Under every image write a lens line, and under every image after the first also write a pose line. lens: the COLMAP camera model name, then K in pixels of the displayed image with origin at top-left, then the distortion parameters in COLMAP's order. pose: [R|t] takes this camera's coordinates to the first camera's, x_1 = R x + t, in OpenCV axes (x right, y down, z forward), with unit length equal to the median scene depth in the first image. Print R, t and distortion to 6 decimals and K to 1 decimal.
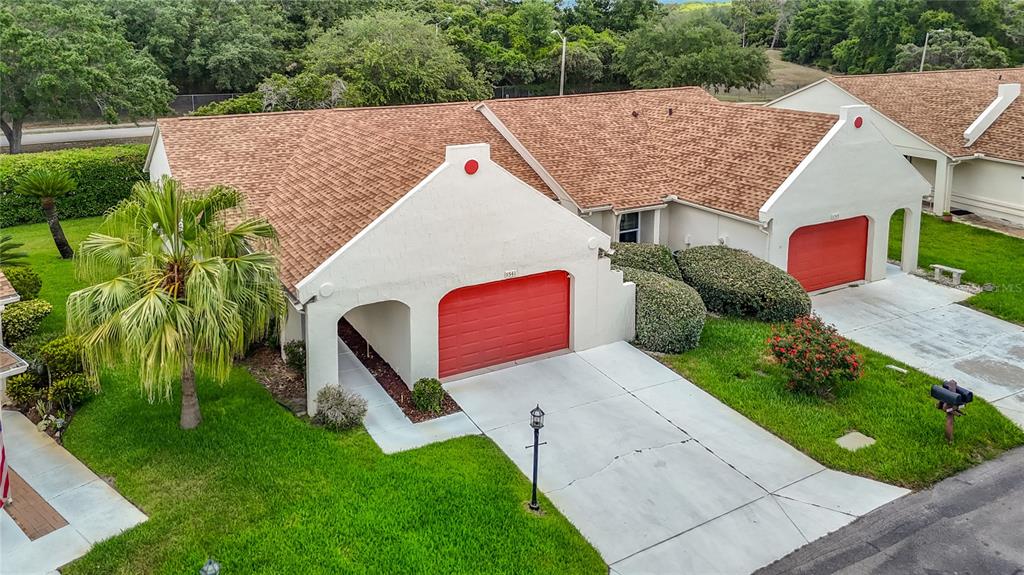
lens RADIAL K [[794.4, 0, 490.7], [0, 794.4, 197.8], [0, 0, 1]] dist [0.050627, -0.058436]
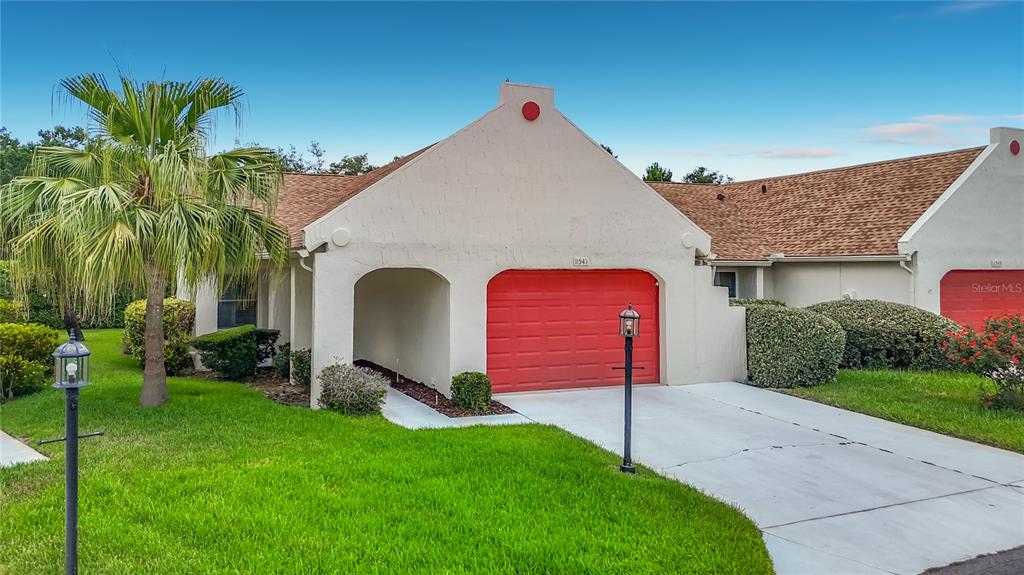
lens RADIAL K [[794.4, 0, 479.6], [0, 794.4, 275.5], [0, 0, 1]] dist [0.050627, -0.058436]
pose [[0.995984, 0.001428, -0.089515, -0.004012], [-0.020589, 0.976725, -0.213504, 0.230695], [0.087127, 0.214490, 0.972832, 0.204643]]
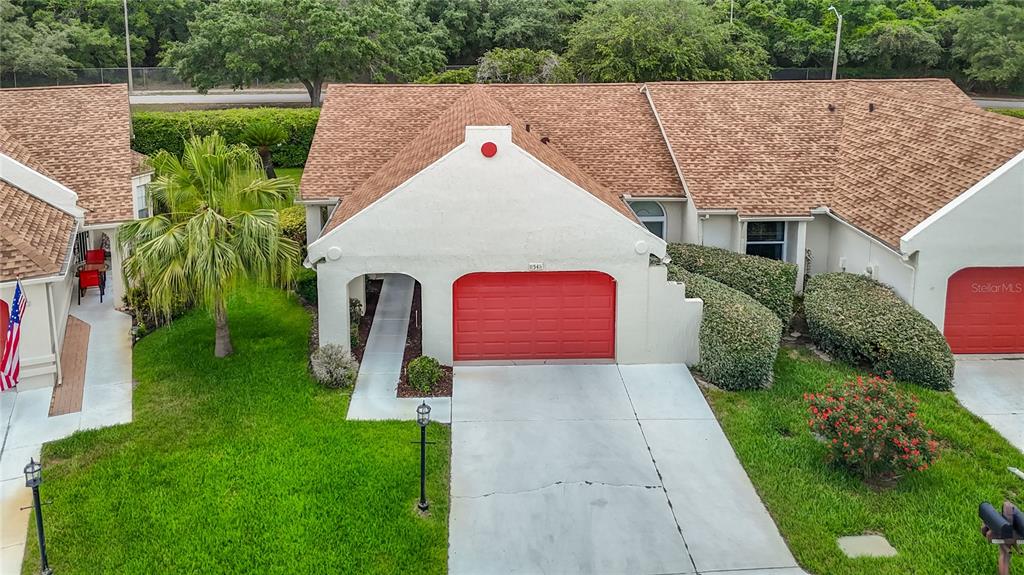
lens RADIAL K [[794.4, 0, 475.4], [0, 794.4, 183.6], [0, 0, 1]] dist [0.050627, -0.058436]
pose [[0.893956, 0.106381, -0.435346, 0.303029], [-0.100330, 0.994268, 0.036937, -0.025278], [0.436780, 0.010658, 0.899505, 0.098415]]
